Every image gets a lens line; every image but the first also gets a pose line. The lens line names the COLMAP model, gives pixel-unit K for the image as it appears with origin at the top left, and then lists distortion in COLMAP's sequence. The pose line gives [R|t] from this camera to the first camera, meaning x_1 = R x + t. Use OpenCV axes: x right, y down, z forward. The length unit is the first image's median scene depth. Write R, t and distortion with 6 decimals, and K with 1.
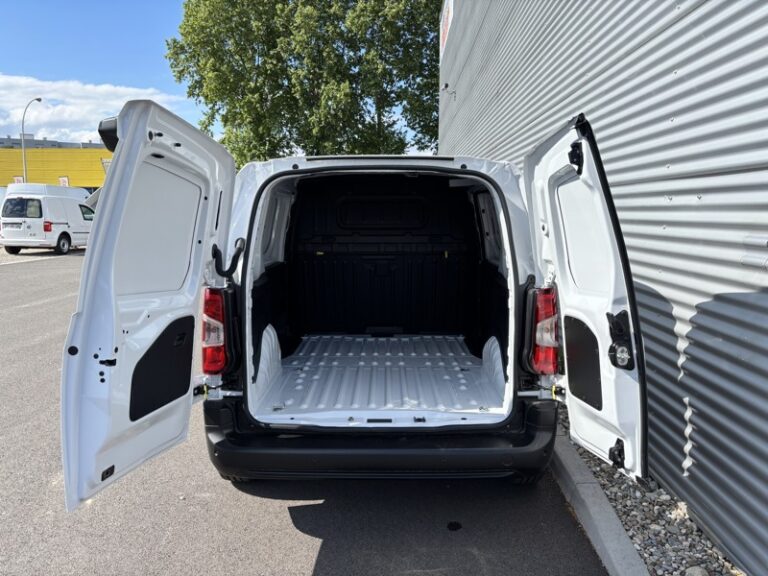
lens RADIAL K [[565.3, 0, 385.6], [0, 565.3, 302.5], [0, 0, 1]] dist [0.004607, -0.034130]
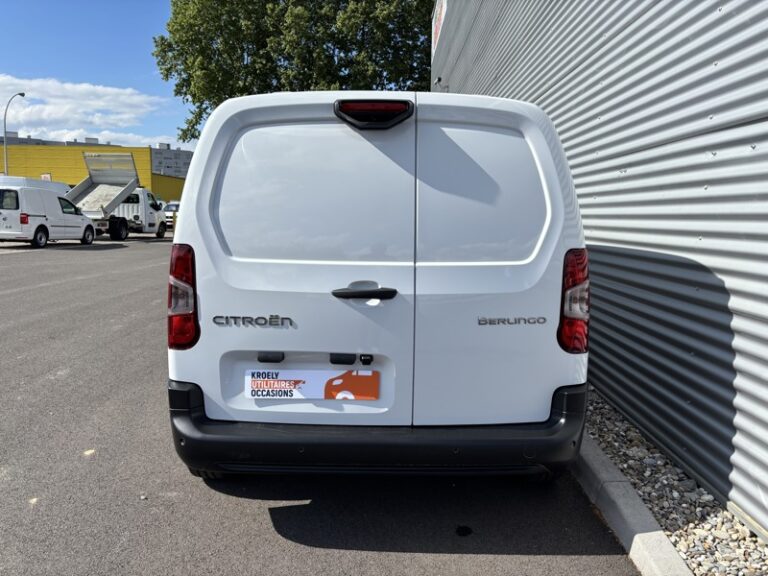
lens RADIAL K [[565.3, 0, 385.6], [0, 565.3, 302.5], [0, 0, 1]] dist [0.004607, -0.034130]
pose [[0.999681, 0.010756, 0.022869, -0.015908], [-0.010533, 0.999896, -0.009875, 0.048156], [-0.022973, 0.009631, 0.999690, 0.117208]]
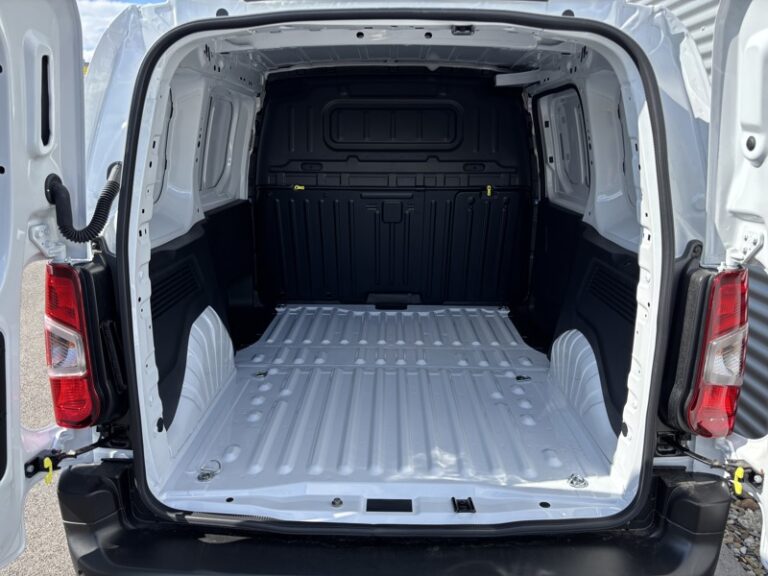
lens RADIAL K [[565.3, 0, 385.6], [0, 565.3, 302.5], [0, 0, 1]] dist [0.004607, -0.034130]
pose [[0.999935, 0.008717, -0.007339, -0.009157], [-0.007750, 0.992408, 0.122744, -0.039560], [0.008353, -0.122679, 0.992411, 0.363623]]
